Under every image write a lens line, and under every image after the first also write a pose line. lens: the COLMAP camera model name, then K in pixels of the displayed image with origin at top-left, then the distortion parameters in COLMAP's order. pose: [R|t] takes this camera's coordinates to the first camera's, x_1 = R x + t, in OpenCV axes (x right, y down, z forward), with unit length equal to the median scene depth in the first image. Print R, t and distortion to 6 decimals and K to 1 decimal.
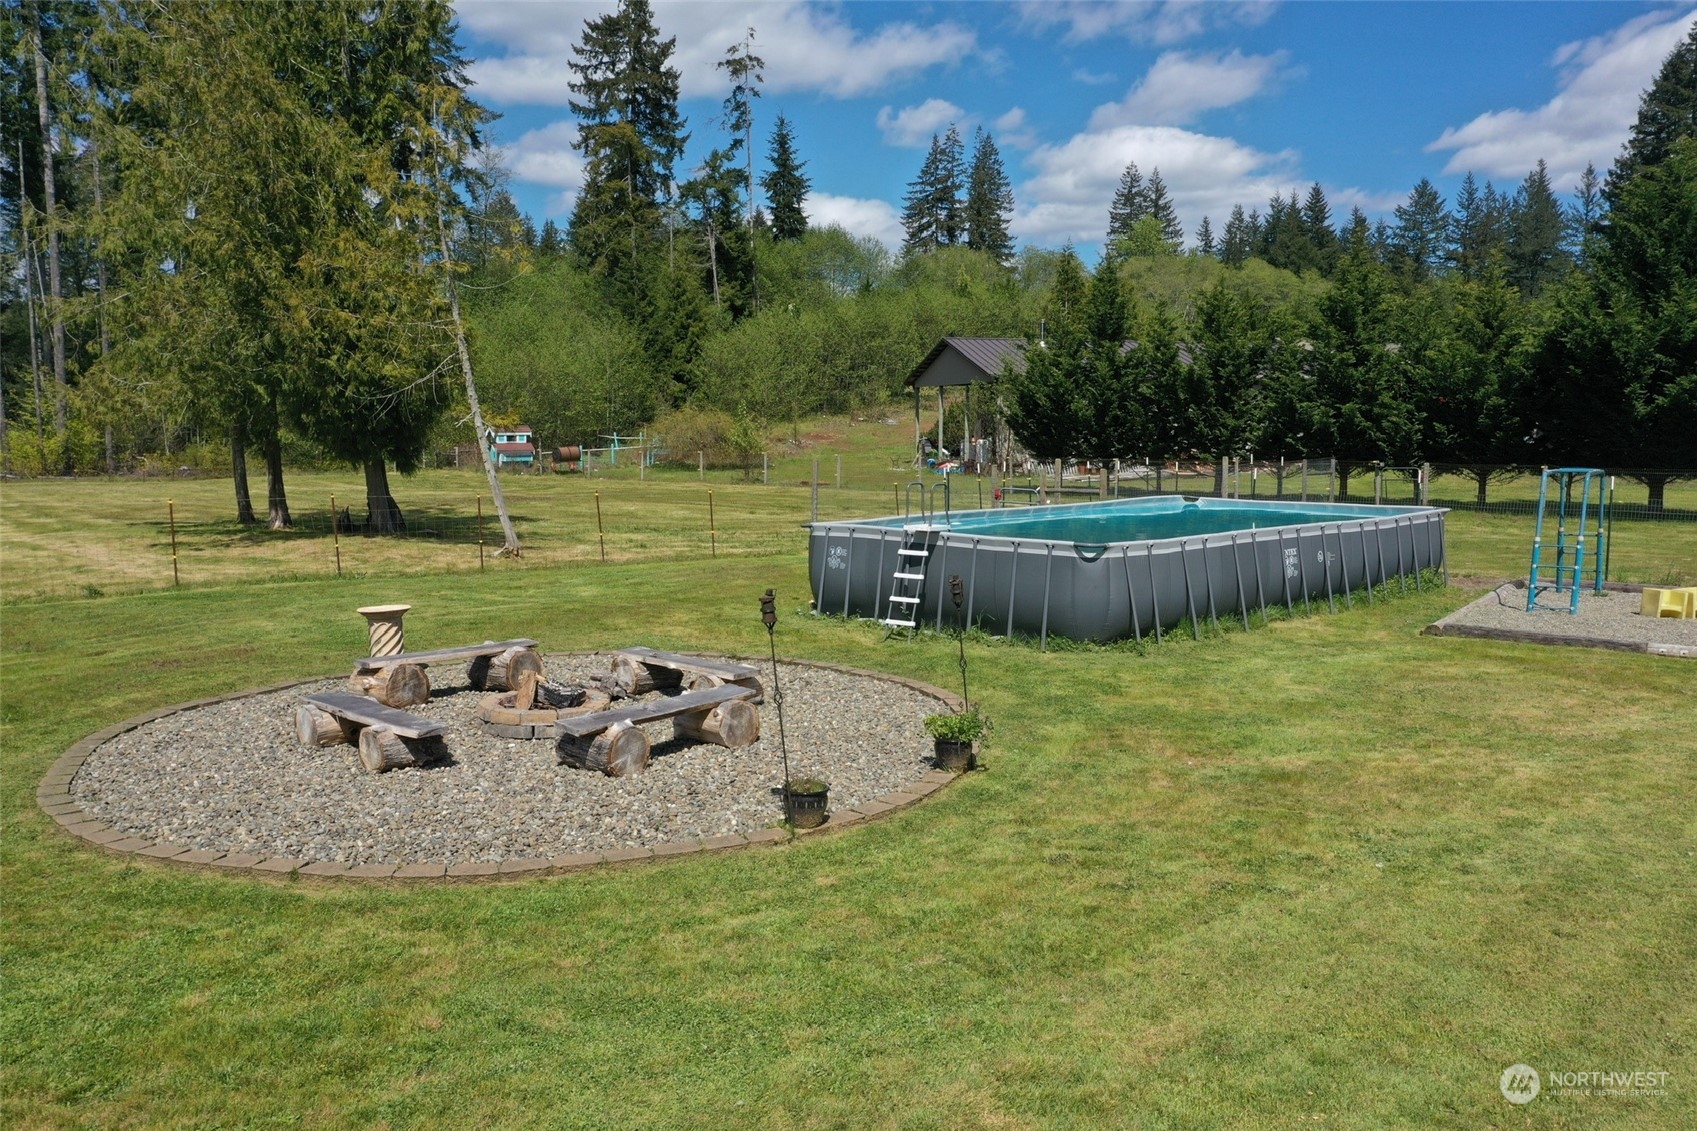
lens RADIAL K [[1343.1, 0, 846.6], [0, 1343.1, 558.8], [0, 0, 1]] dist [-0.002065, 0.012167]
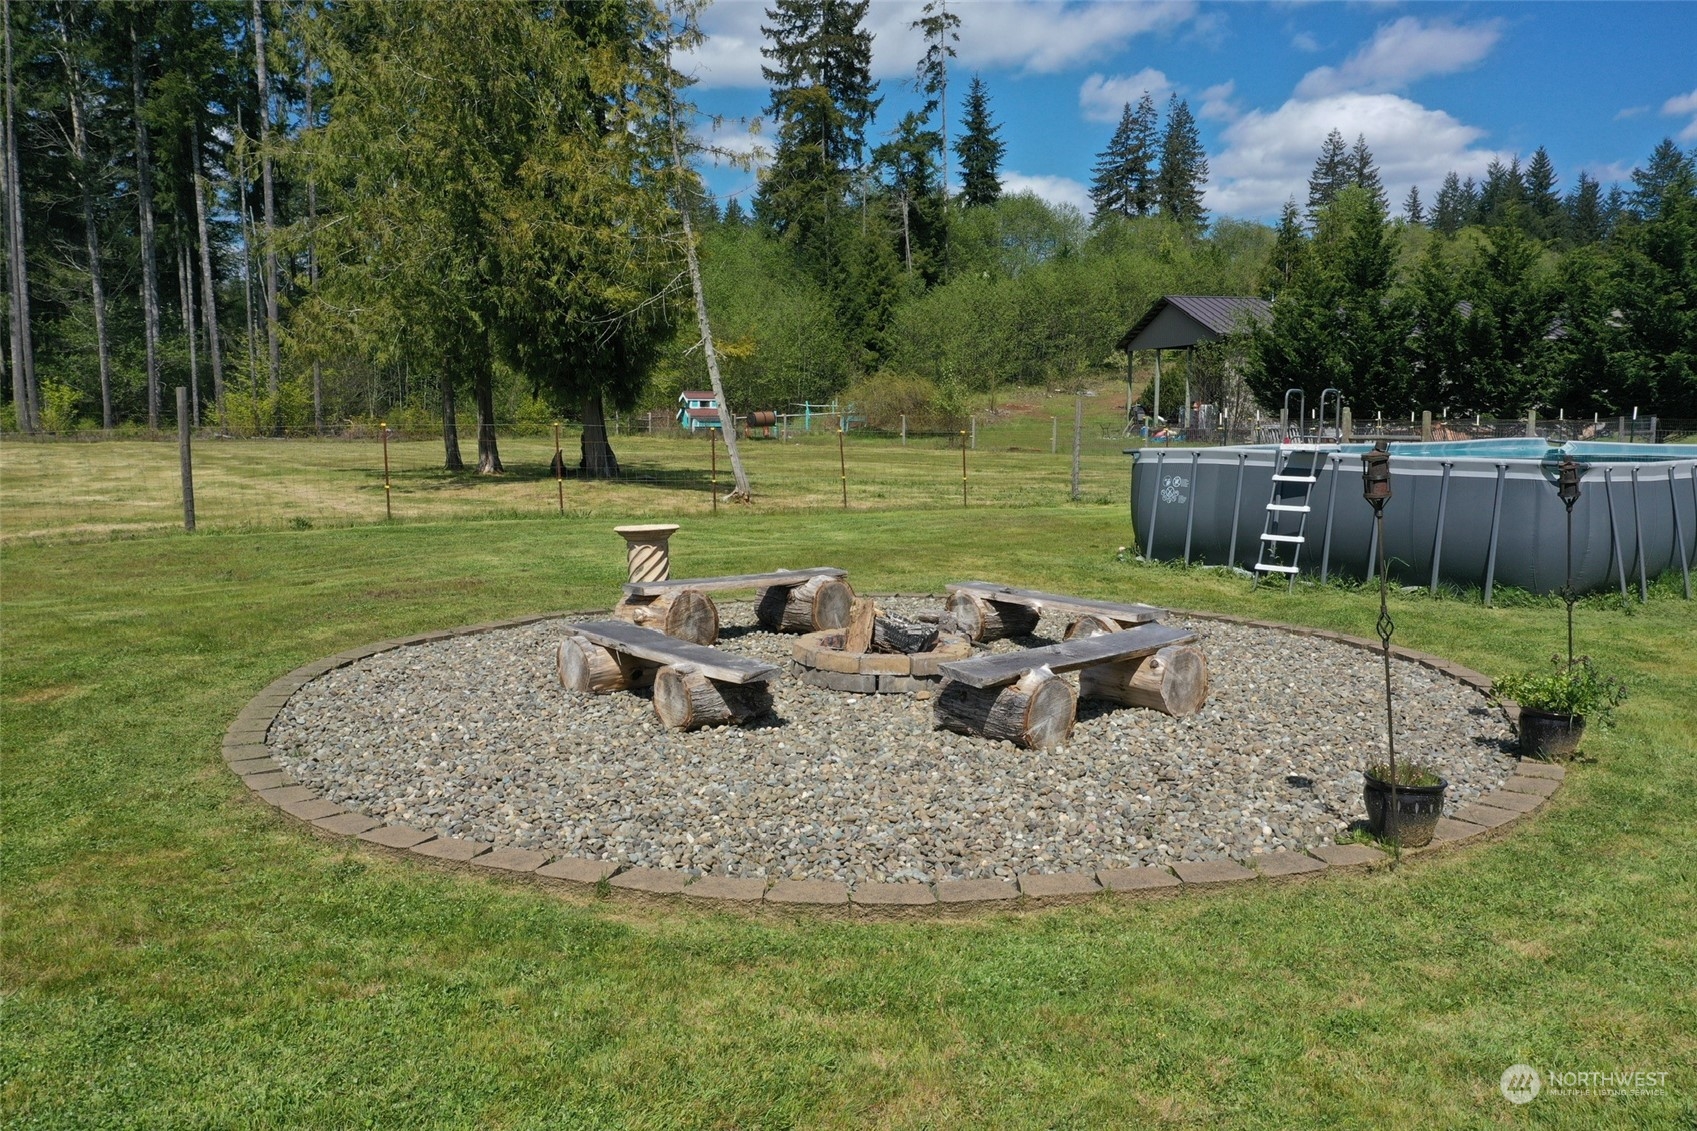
lens RADIAL K [[1343.1, 0, 846.6], [0, 1343.1, 558.8], [0, 0, 1]] dist [-0.002065, 0.012167]
pose [[0.991980, 0.019949, -0.124812, -0.066684], [-0.018345, 0.999734, 0.013985, 0.021796], [0.125057, -0.011583, 0.992082, 0.119447]]
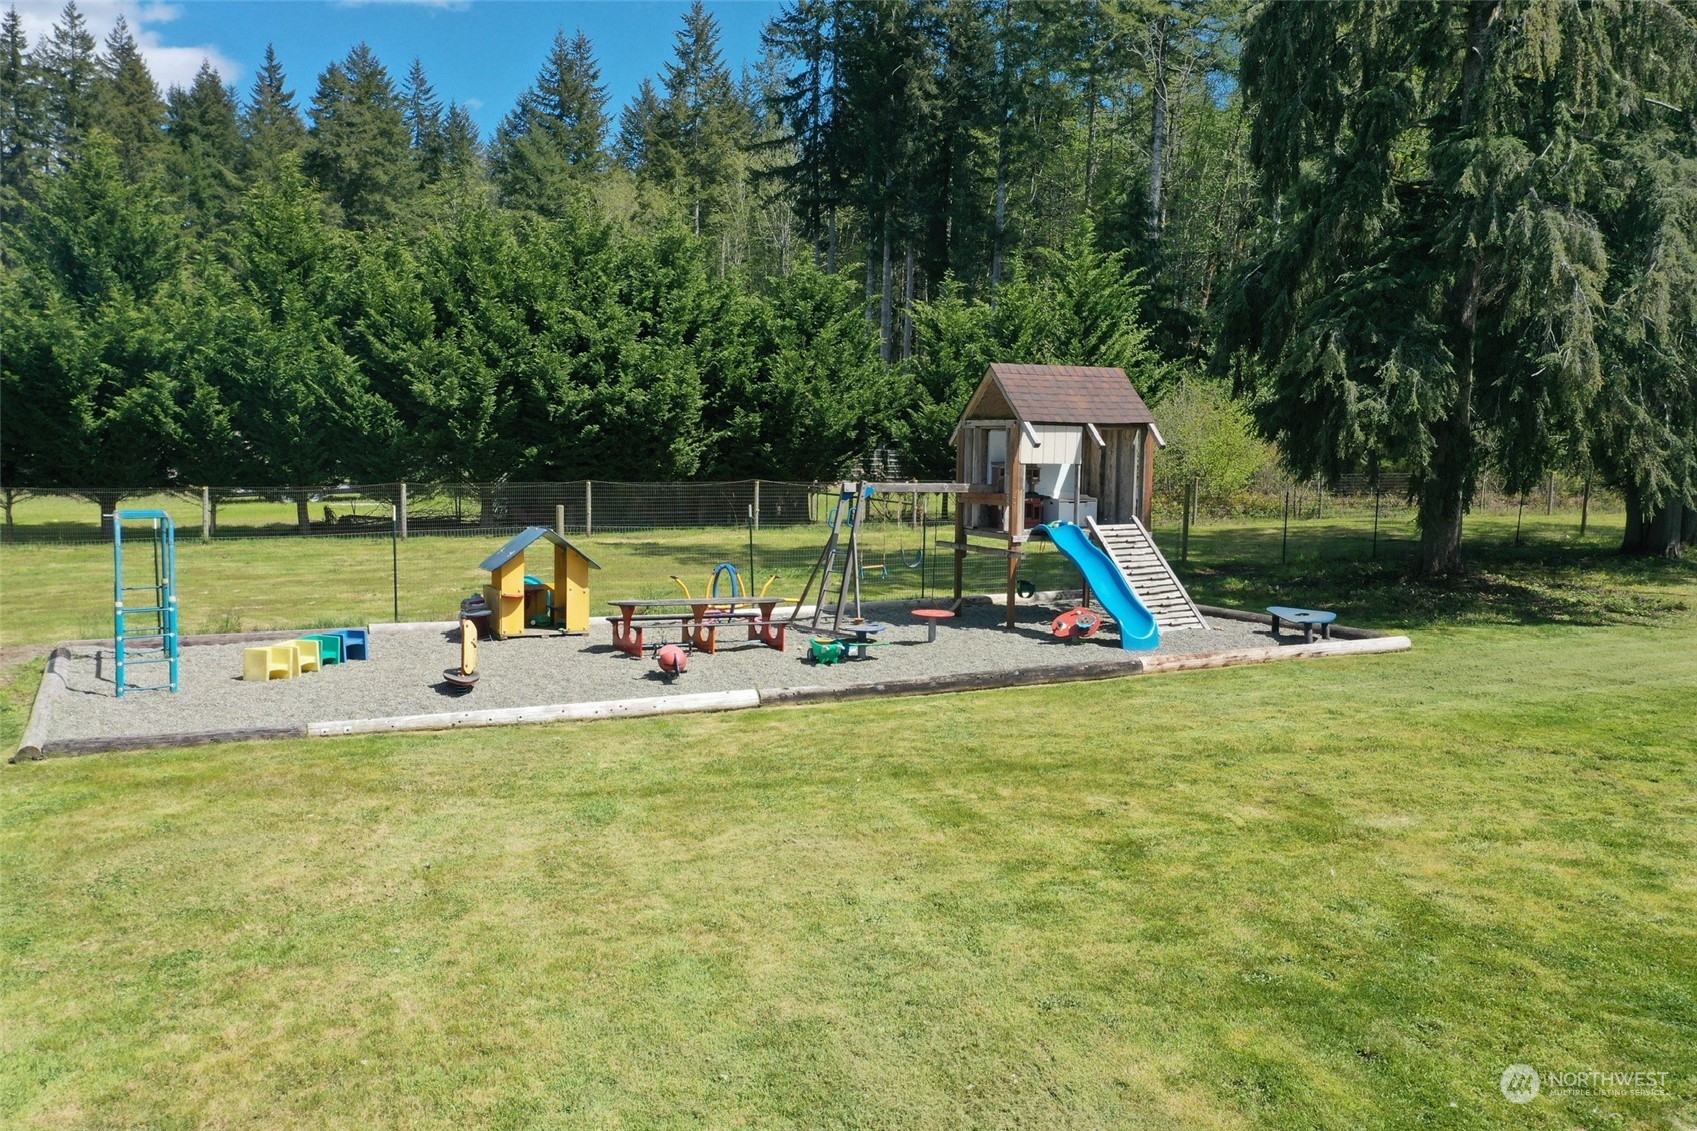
lens RADIAL K [[1343.1, 0, 846.6], [0, 1343.1, 558.8], [0, 0, 1]] dist [-0.002065, 0.012167]
pose [[0.446265, -0.078161, 0.891481, -0.001472], [0.075526, 0.995914, 0.049510, -0.033913], [-0.891708, 0.045236, 0.450344, 0.177791]]
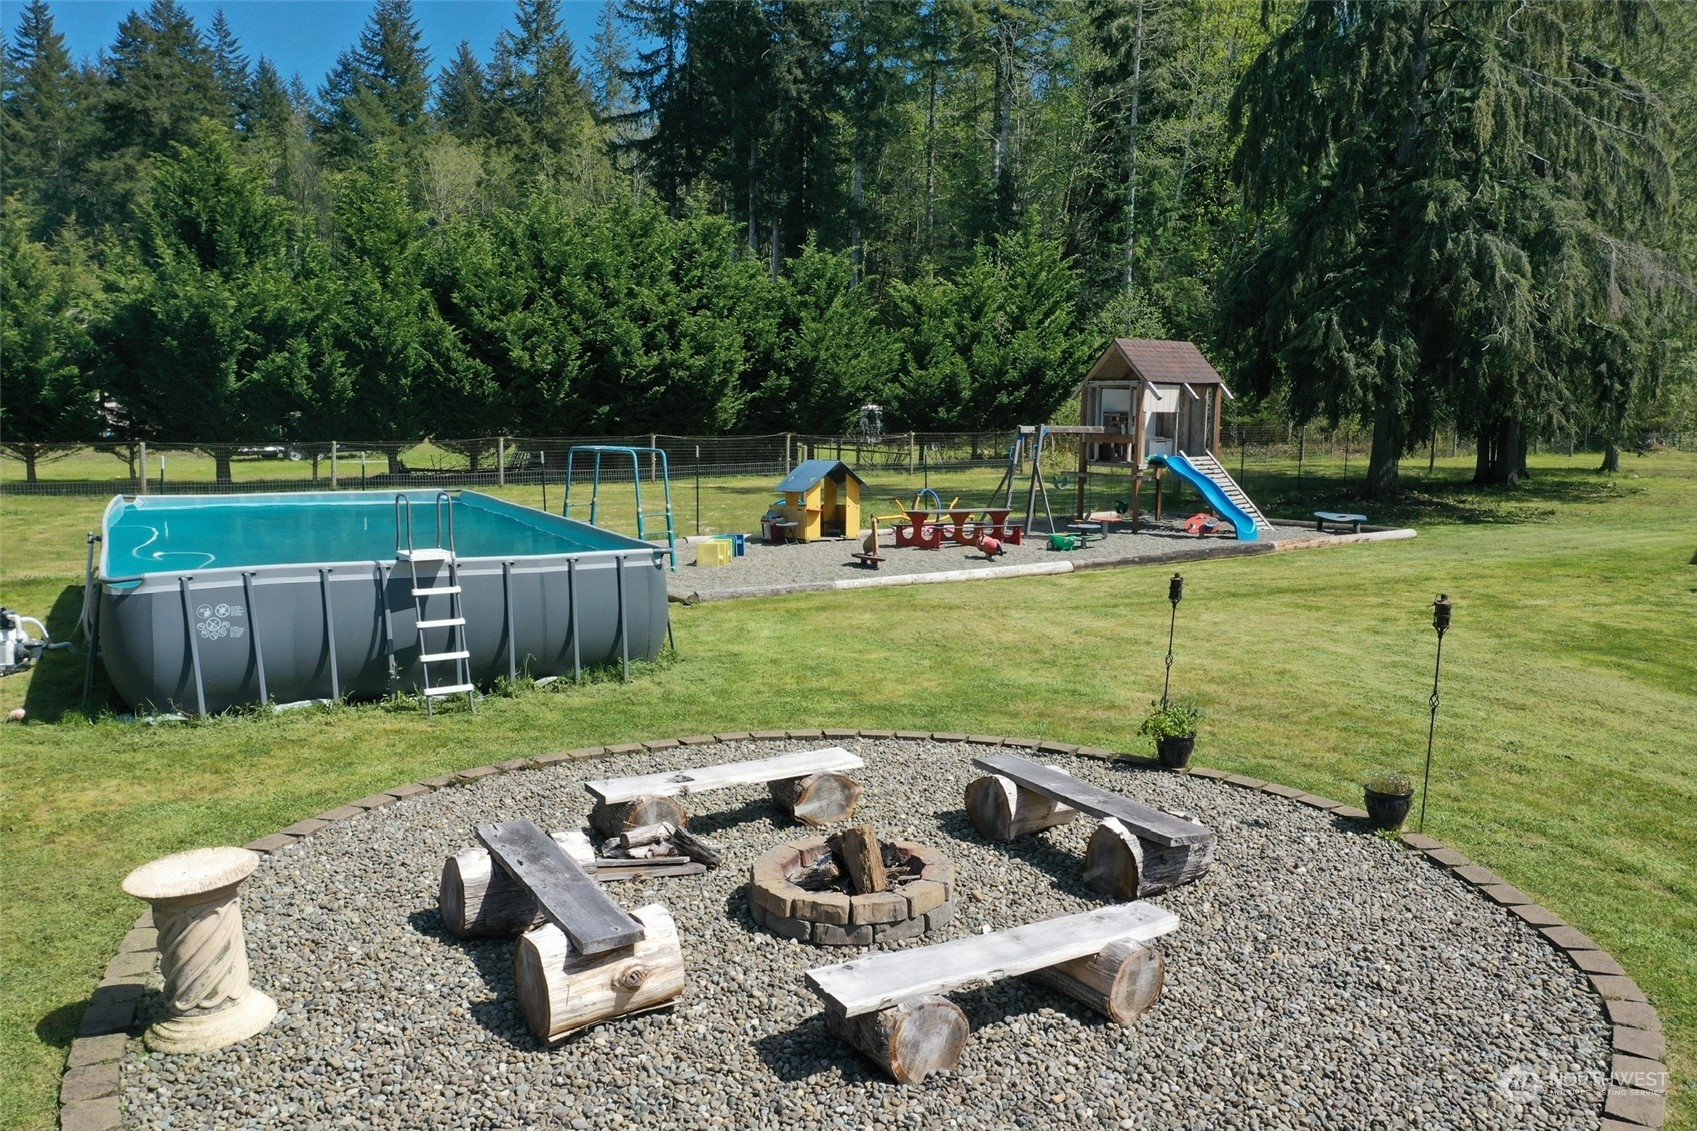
lens RADIAL K [[1343.1, 0, 846.6], [0, 1343.1, 558.8], [0, 0, 1]] dist [-0.002065, 0.012167]
pose [[0.283174, -0.108403, 0.952922, -0.347666], [0.083186, 0.992623, 0.088200, -0.040587], [-0.955454, 0.054294, 0.290103, 0.352441]]
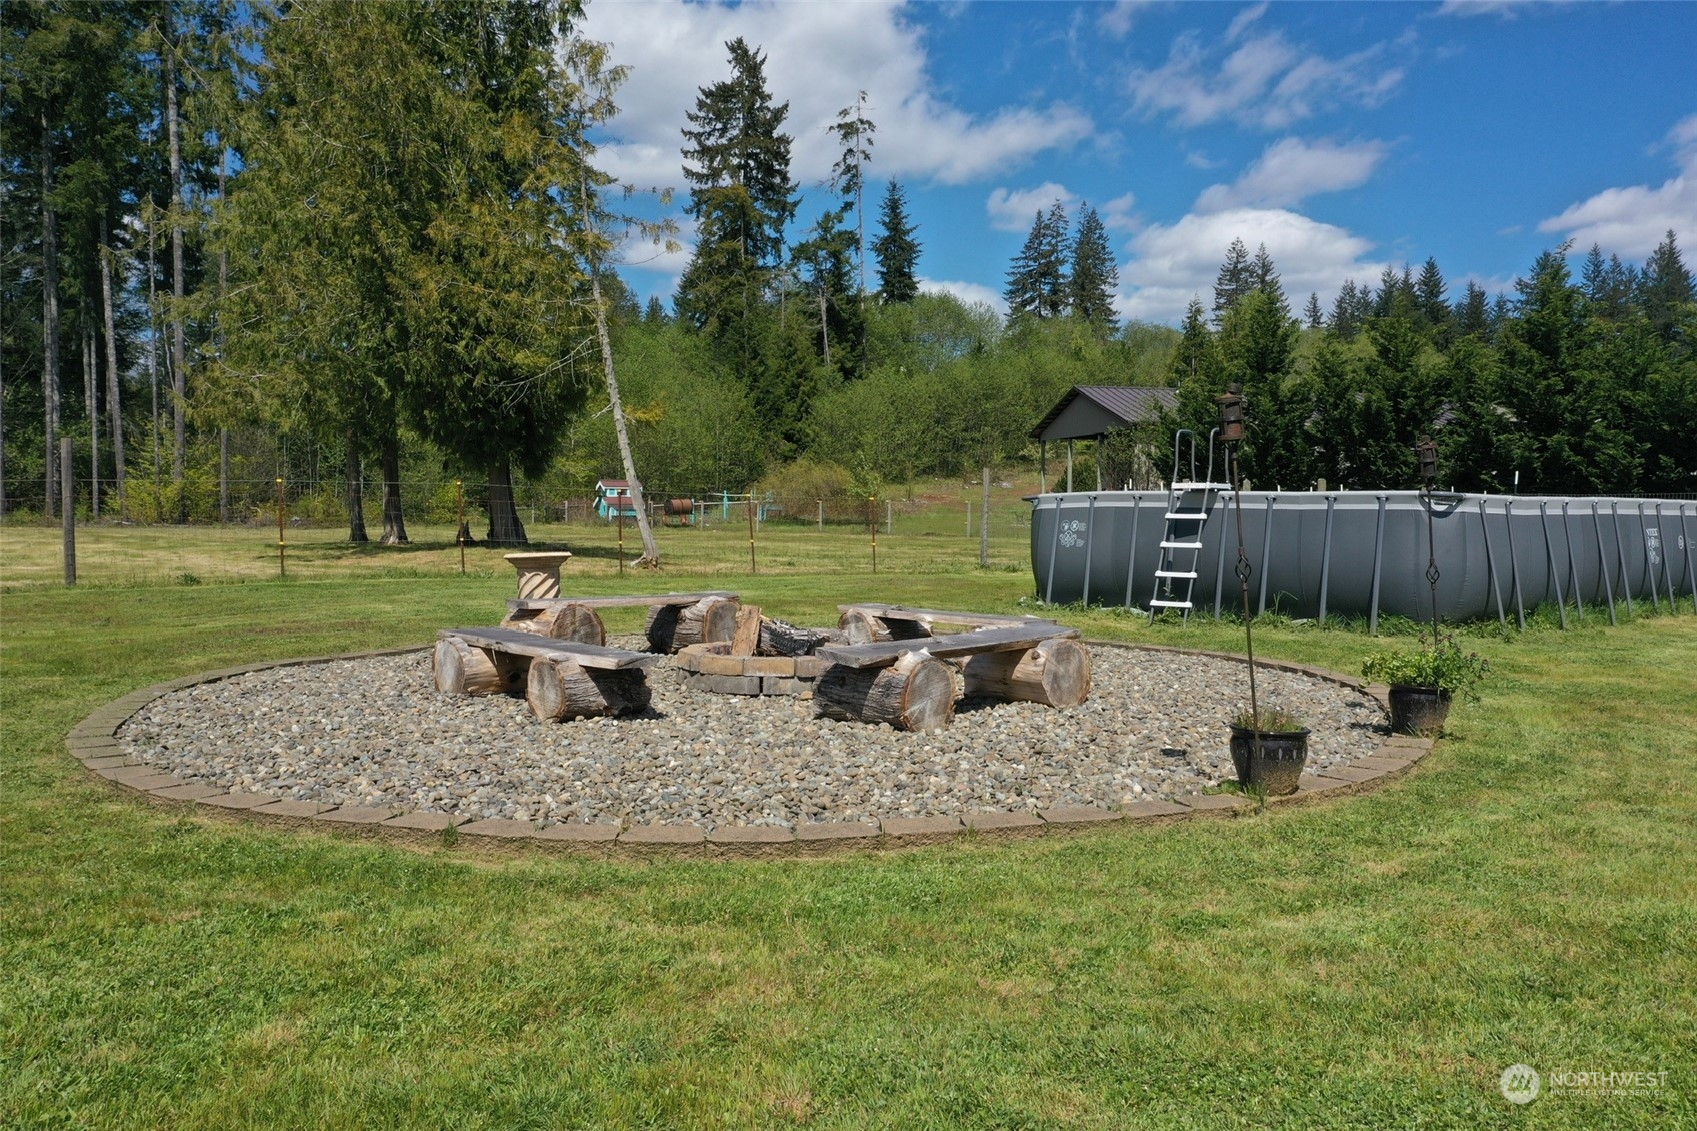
lens RADIAL K [[1343.1, 0, 846.6], [0, 1343.1, 558.8], [0, 0, 1]] dist [-0.002065, 0.012167]
pose [[0.997627, 0.010119, -0.068109, -0.058276], [-0.014204, 0.998112, -0.059762, 0.042966], [0.067375, 0.060588, 0.995886, 0.122374]]
